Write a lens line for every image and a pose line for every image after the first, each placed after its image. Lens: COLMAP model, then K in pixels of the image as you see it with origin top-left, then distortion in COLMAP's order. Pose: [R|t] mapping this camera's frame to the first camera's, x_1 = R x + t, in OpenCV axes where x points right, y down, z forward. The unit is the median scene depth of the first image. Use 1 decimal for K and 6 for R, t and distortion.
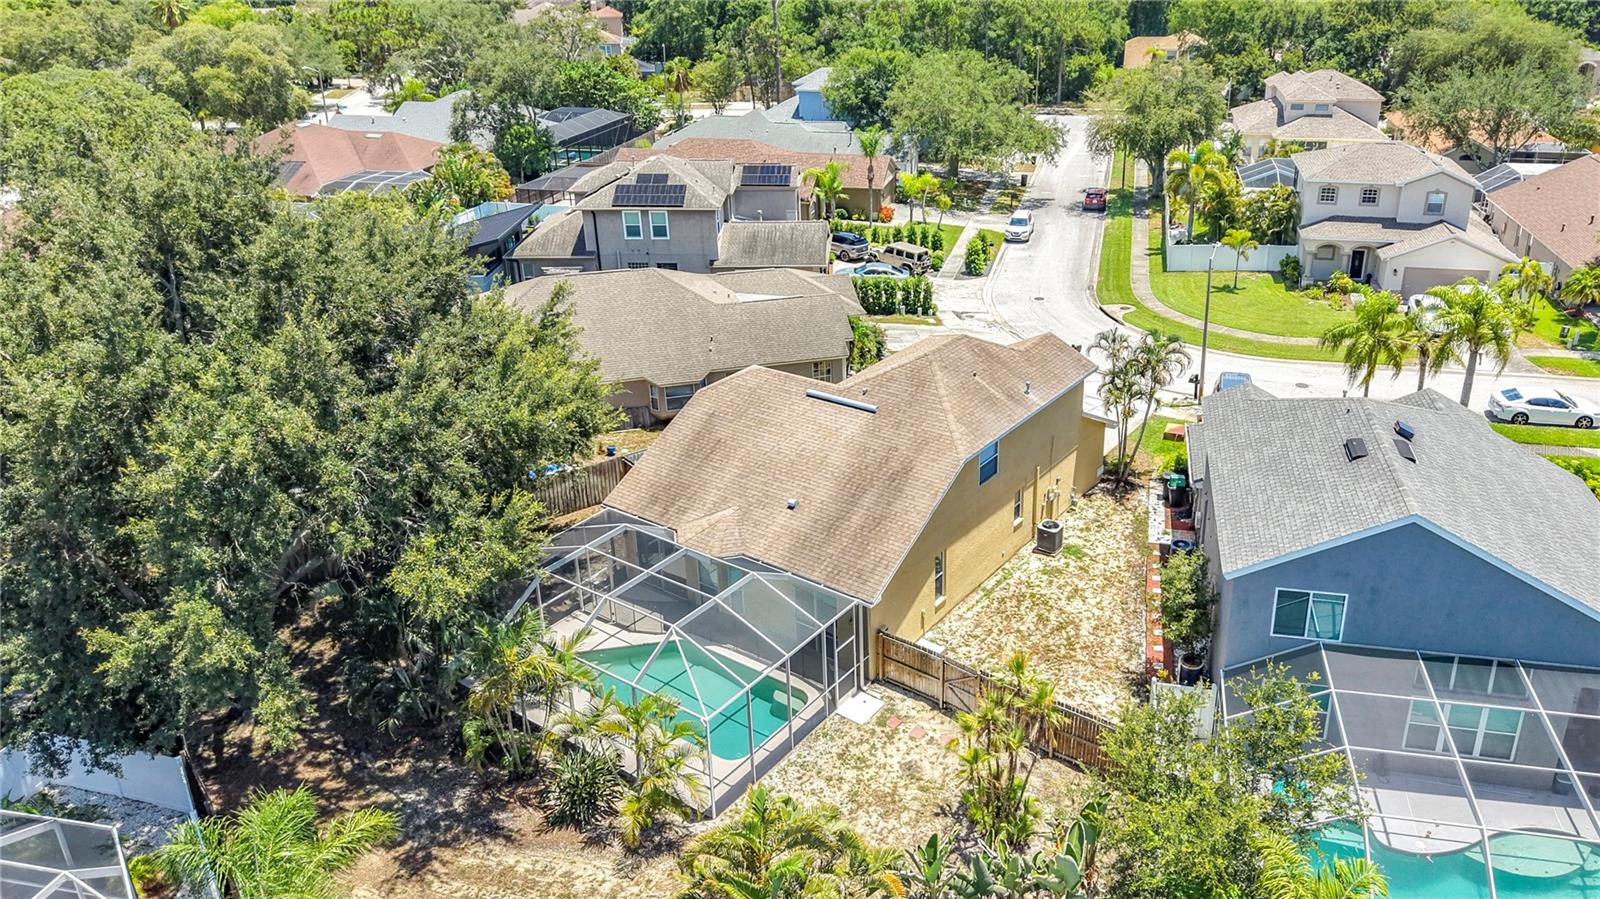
lens RADIAL K [[1156.4, 0, 840.2], [0, 1156.4, 446.2], [0, 0, 1]] dist [0.002284, -0.001570]
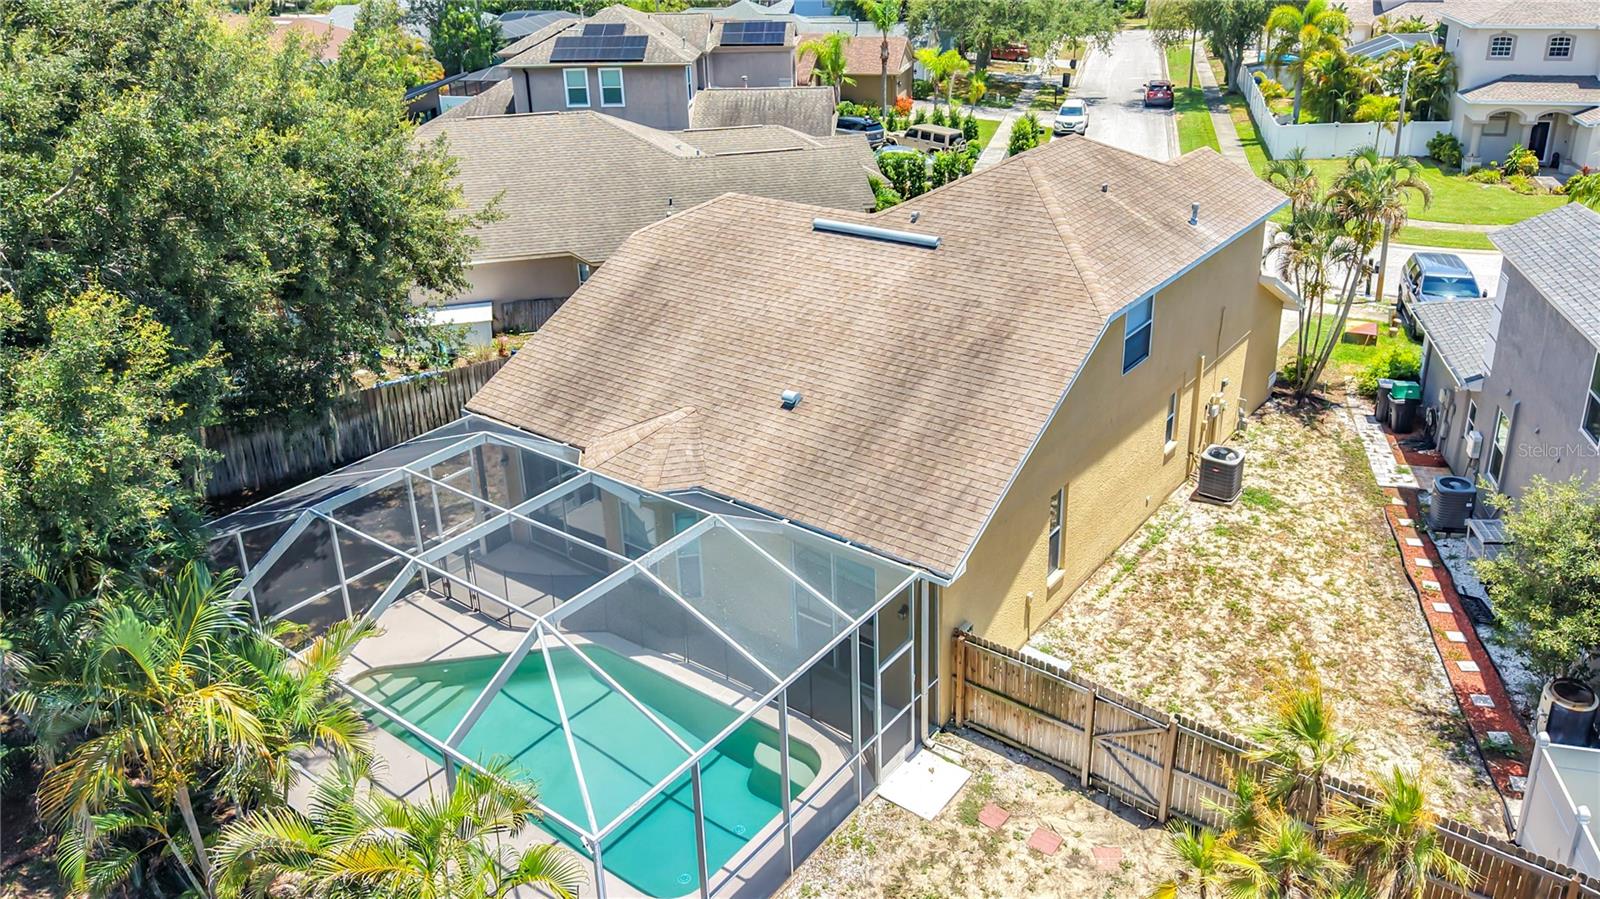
lens RADIAL K [[1153.0, 0, 801.5], [0, 1153.0, 409.4], [0, 0, 1]] dist [-0.030486, 0.002768]
pose [[0.999702, 0.004082, -0.024077, -0.022055], [-0.004741, 0.999613, -0.027402, 0.066754], [0.023956, 0.027508, 0.999334, 0.430662]]
